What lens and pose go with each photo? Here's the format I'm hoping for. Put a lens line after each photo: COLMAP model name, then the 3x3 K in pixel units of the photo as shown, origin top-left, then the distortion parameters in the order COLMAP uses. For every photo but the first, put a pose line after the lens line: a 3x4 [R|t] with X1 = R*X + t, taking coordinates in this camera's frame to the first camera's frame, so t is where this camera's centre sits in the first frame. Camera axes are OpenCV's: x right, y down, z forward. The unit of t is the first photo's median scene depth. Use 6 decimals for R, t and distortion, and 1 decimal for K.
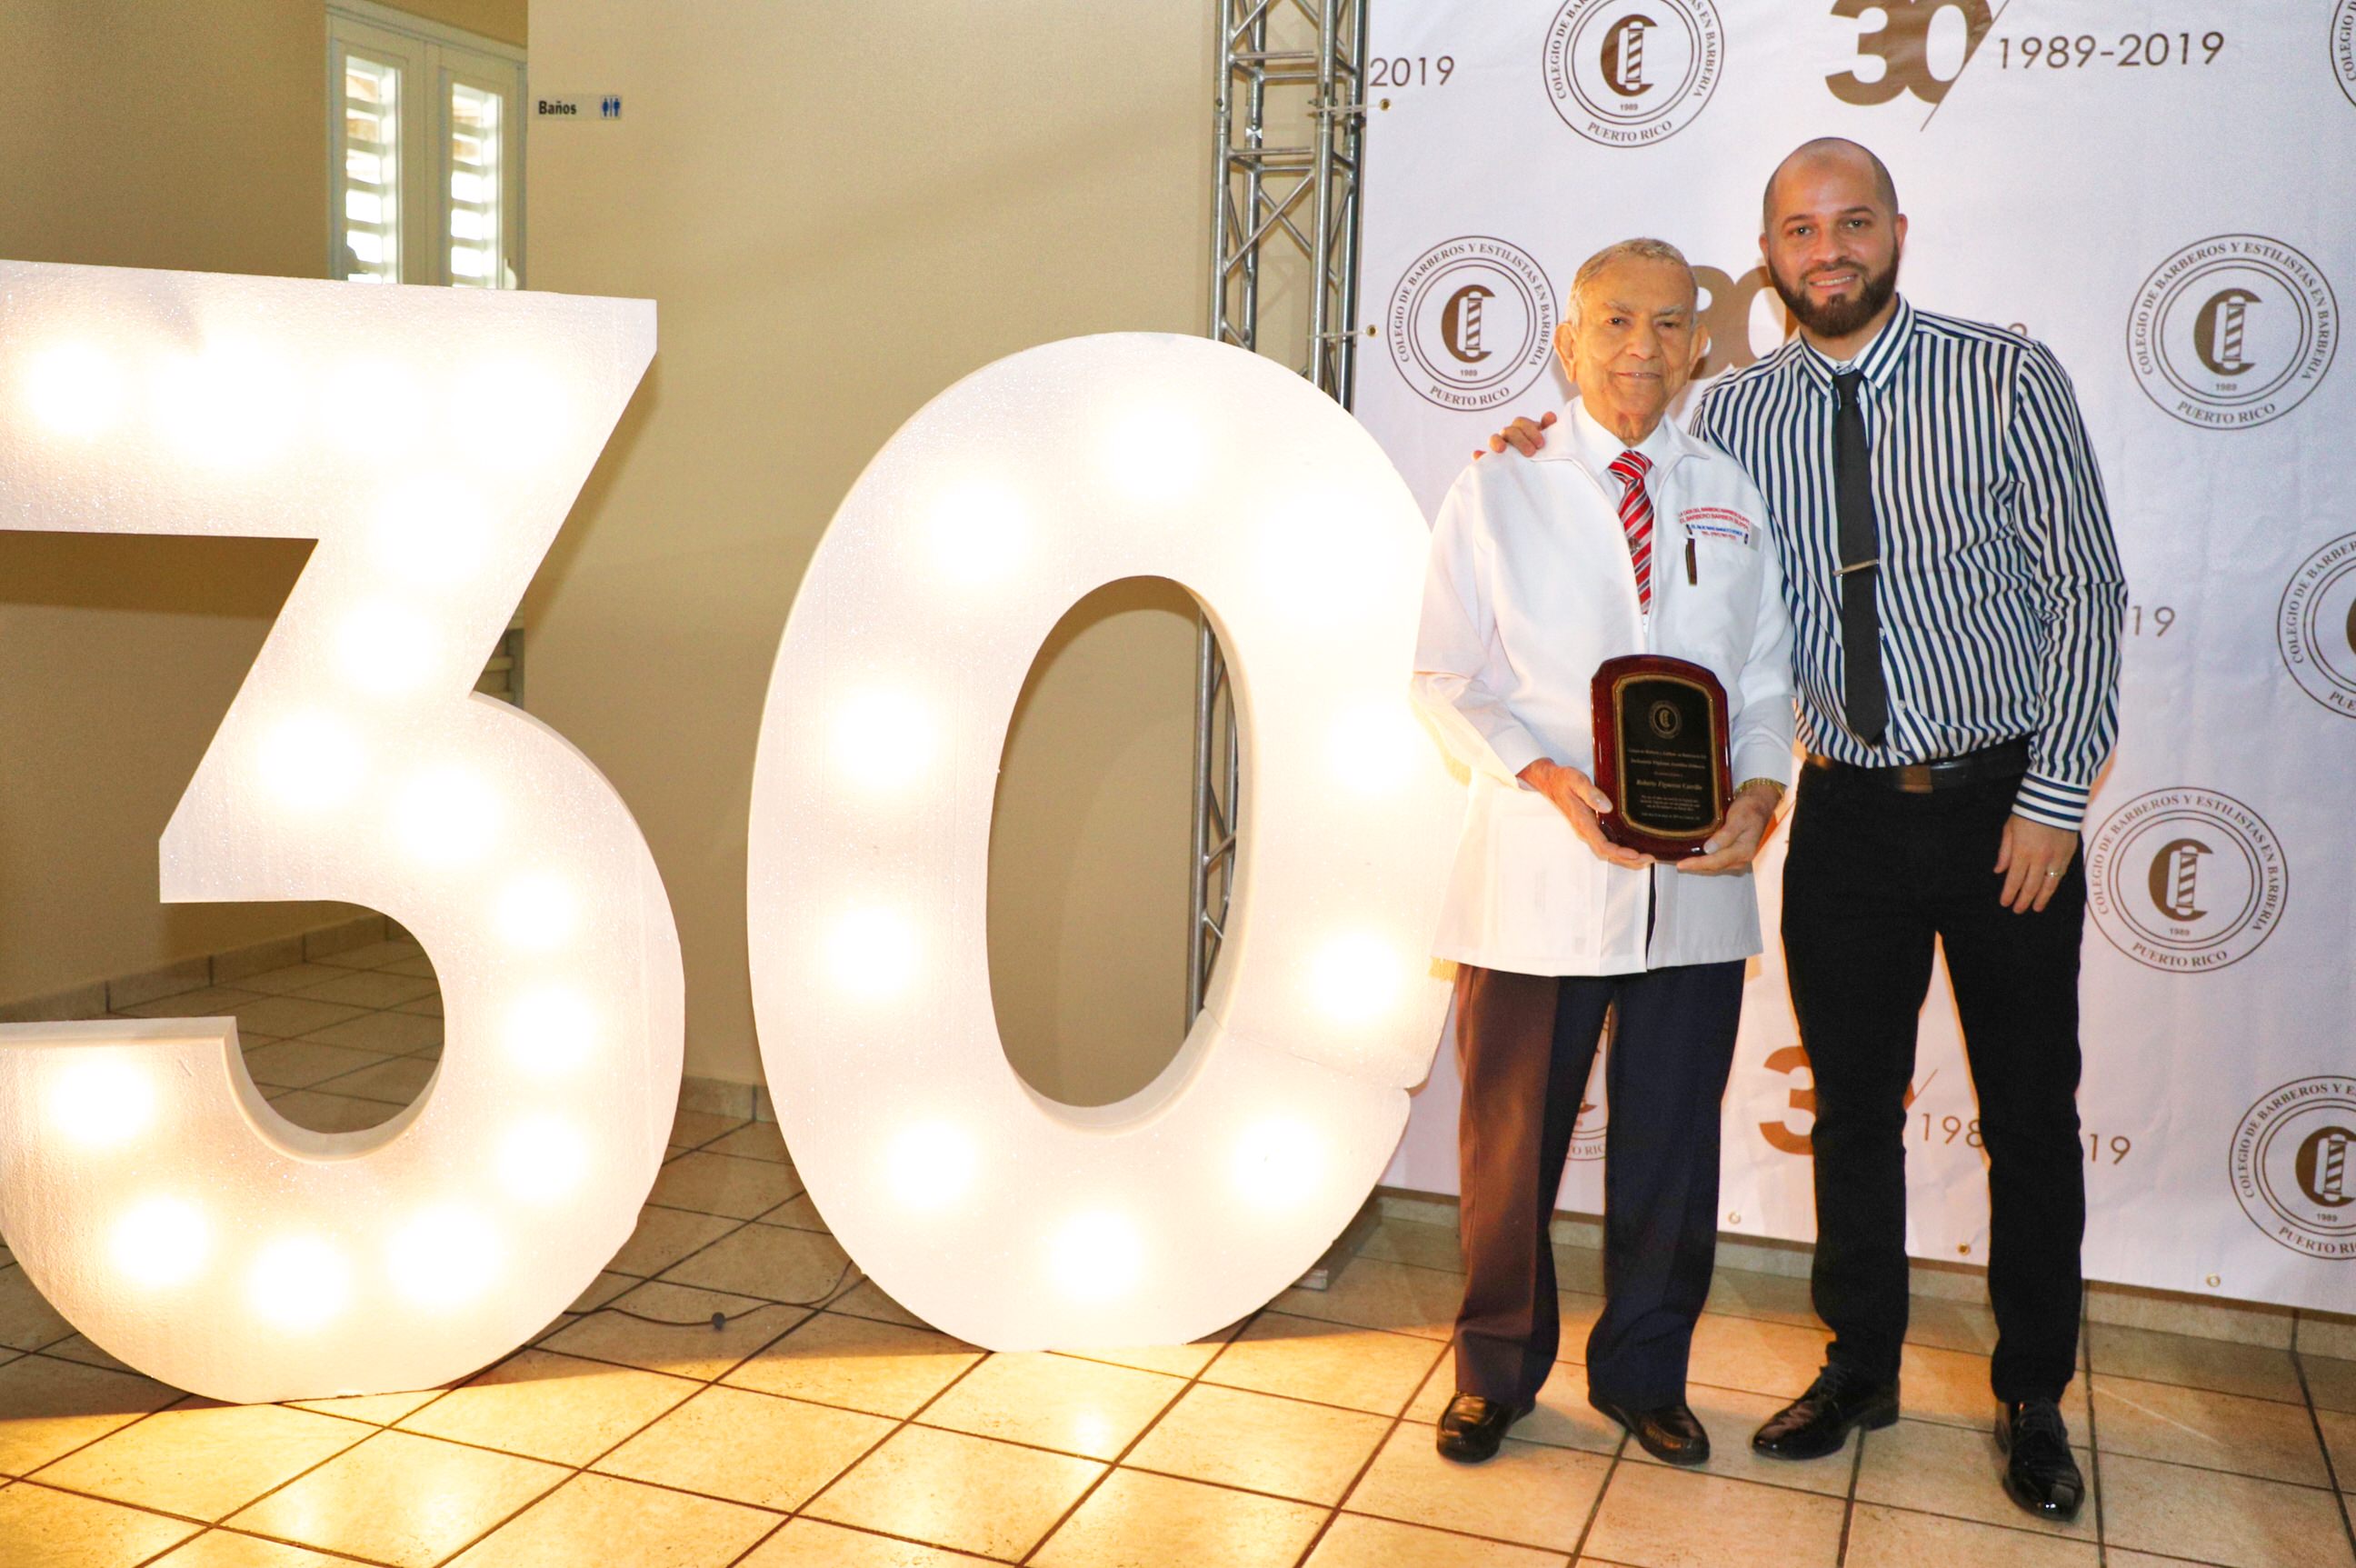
lens RADIAL K [[2260.9, 0, 1203.5], [0, 2260.9, 727.6], [0, 0, 1]] dist [-0.001282, 0.002349]
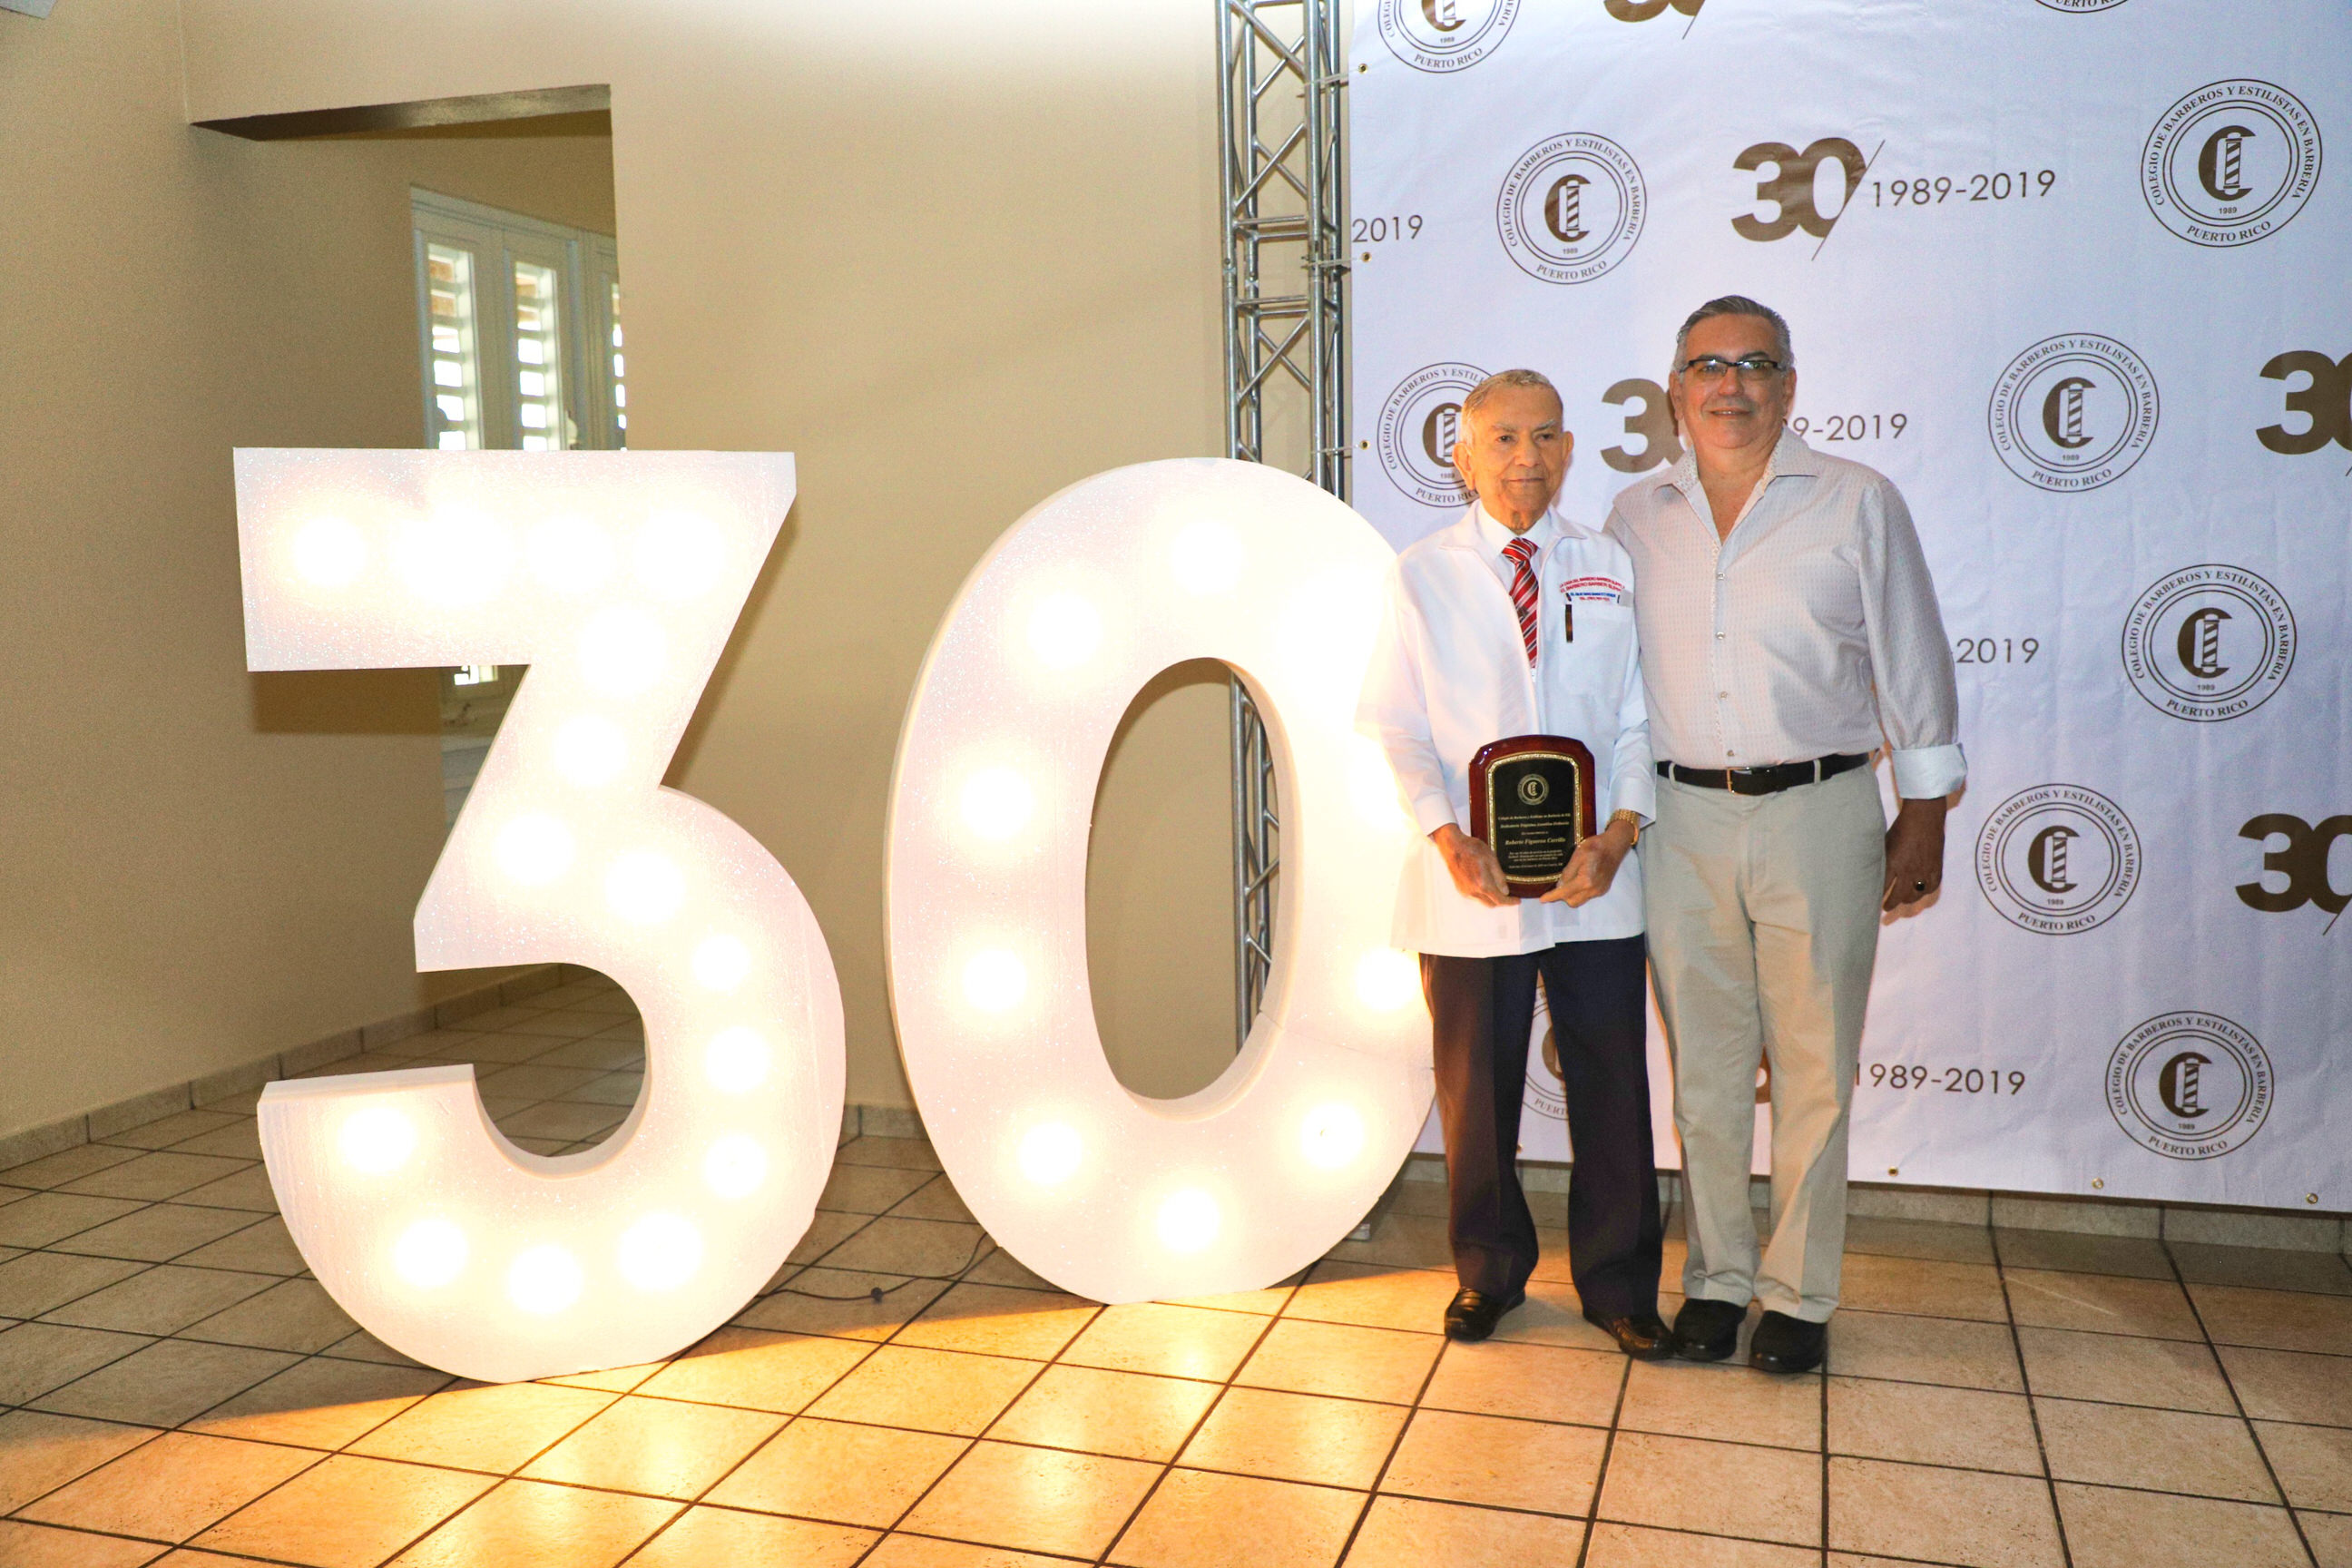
lens RADIAL K [[2030.0, 0, 1182.1], [0, 2030.0, 793.2], [0, 0, 1]] dist [0.003012, 0.003550]
pose [[0.997943, -0.056025, 0.031162, -0.073139], [0.055890, 0.998424, 0.005157, -0.000882], [-0.031402, -0.003405, 0.999501, -0.088573]]
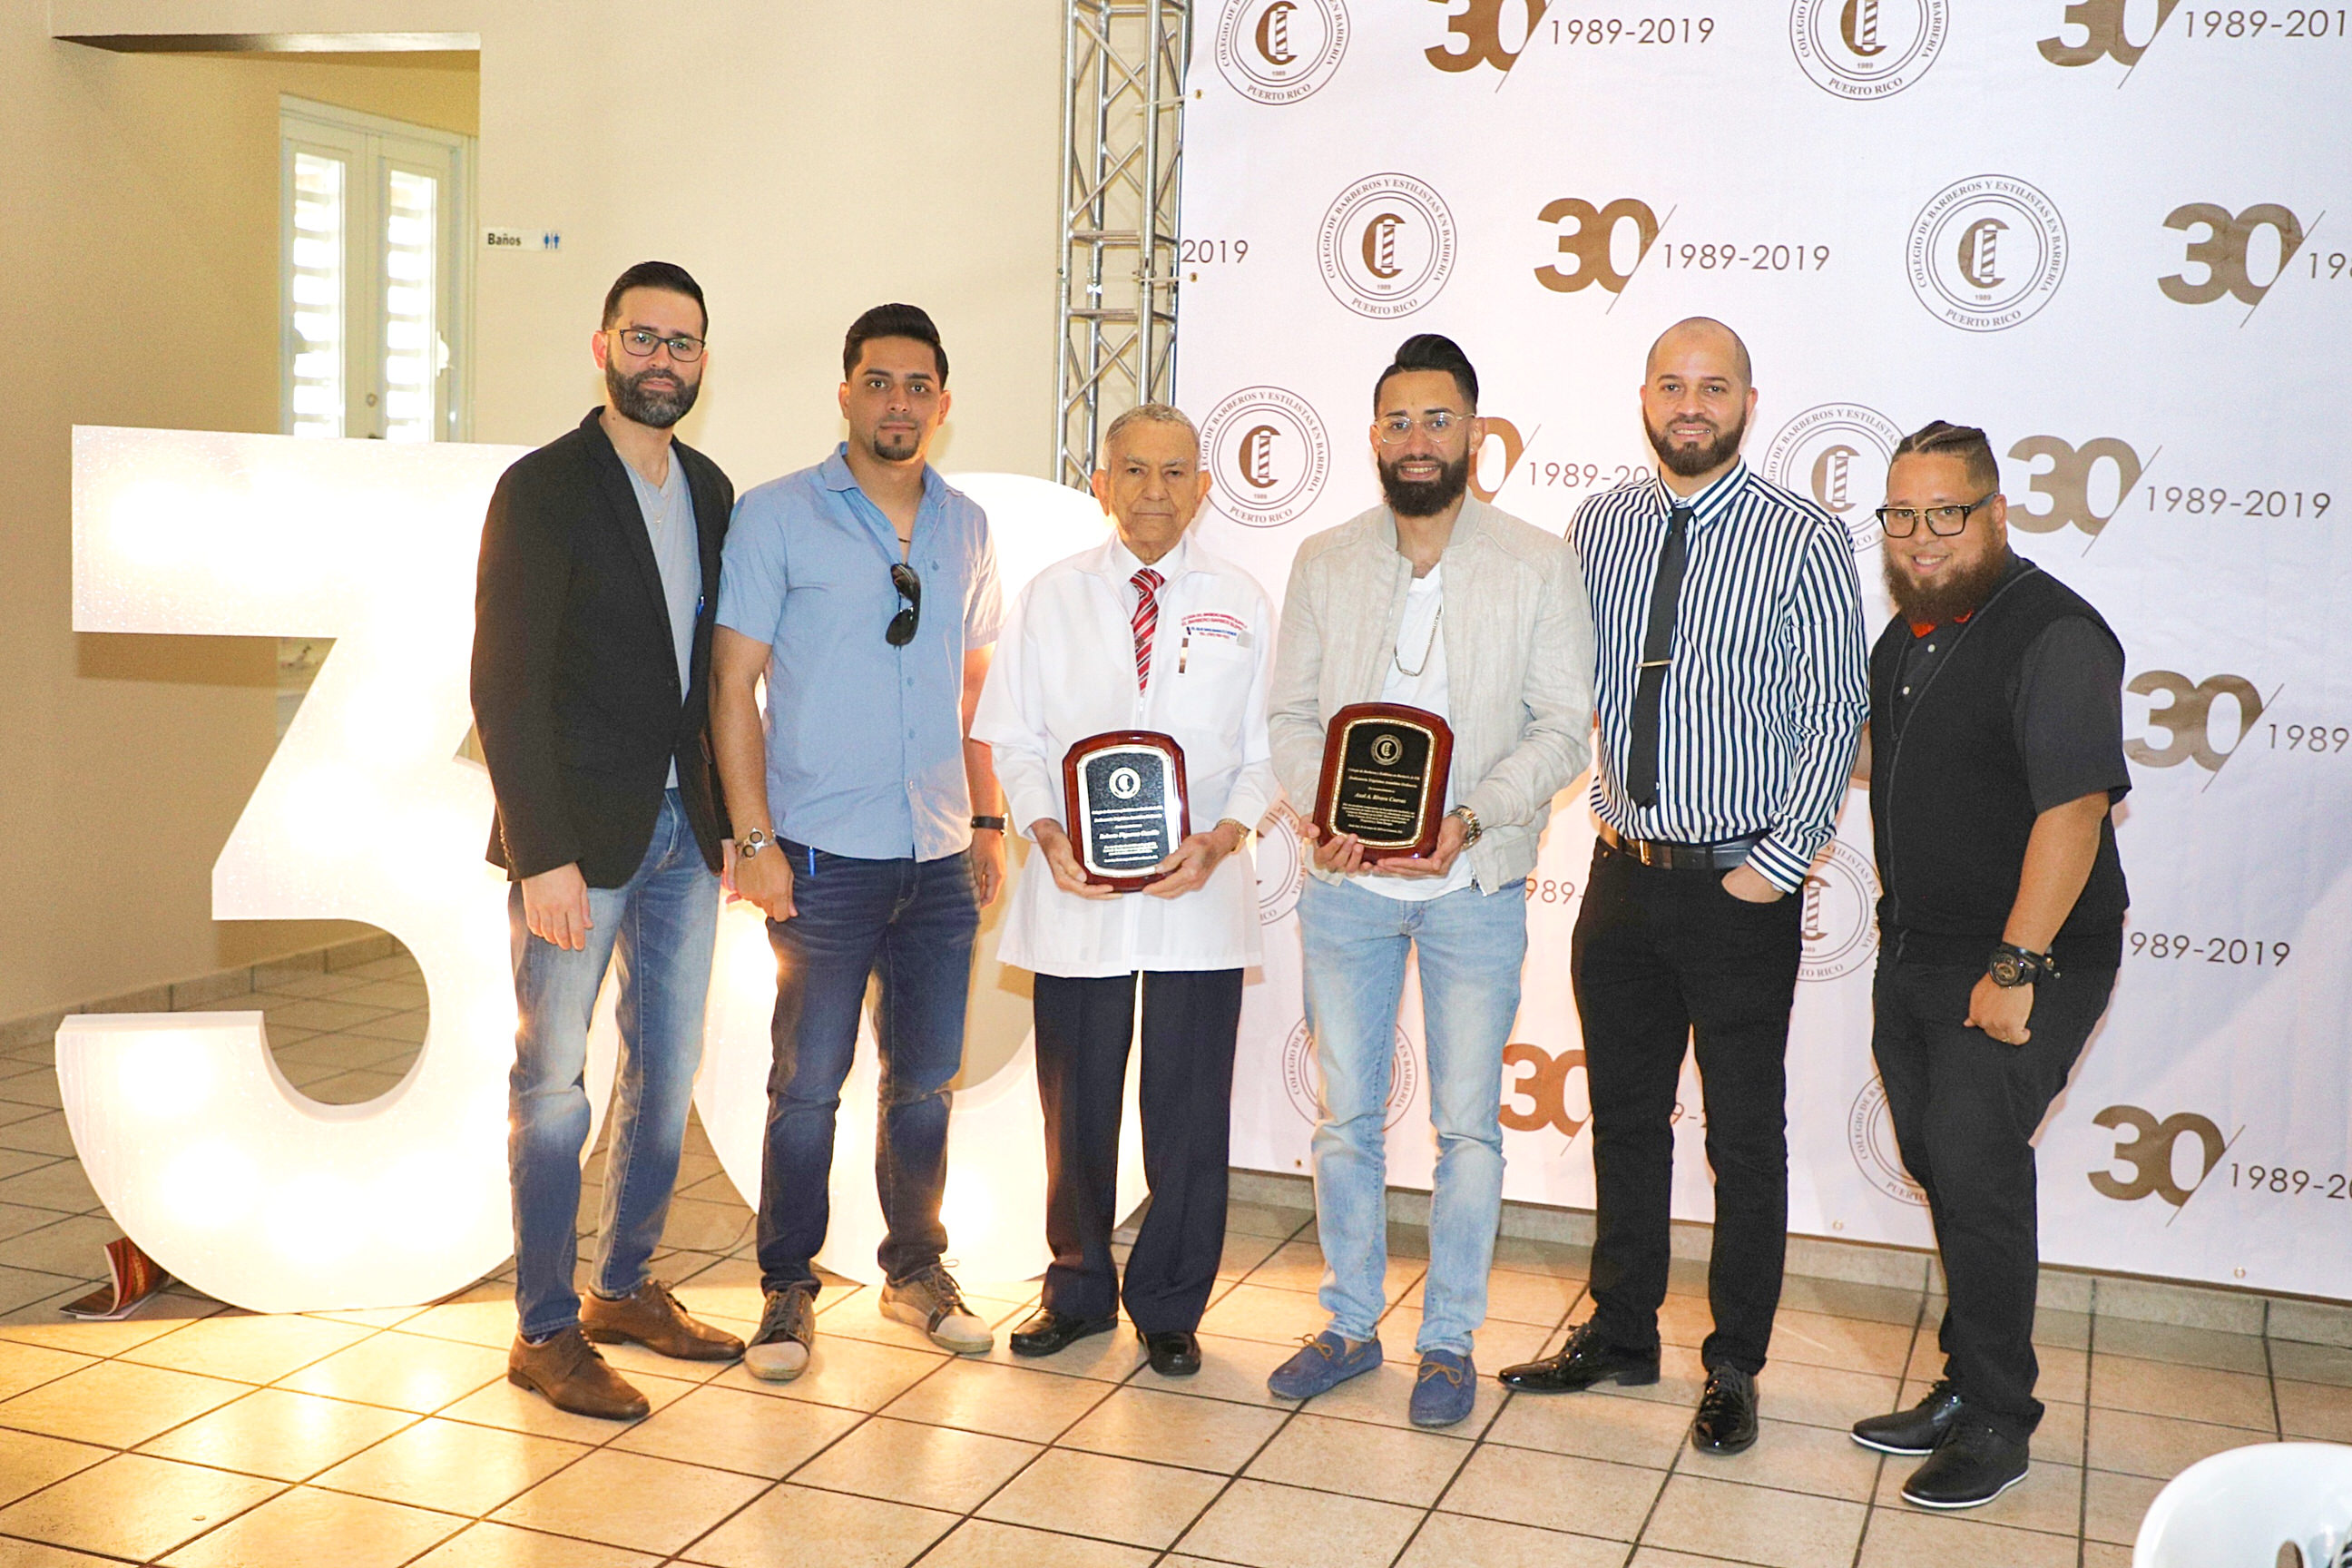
lens RADIAL K [[2633.1, 0, 1256.5], [0, 2633.1, 757.0], [0, 0, 1]] dist [0.014936, -0.016785]
pose [[0.999720, 0.003569, 0.023412, 0.088329], [-0.003515, 0.999991, -0.002383, -0.012442], [-0.023421, 0.002300, 0.999723, -0.465926]]
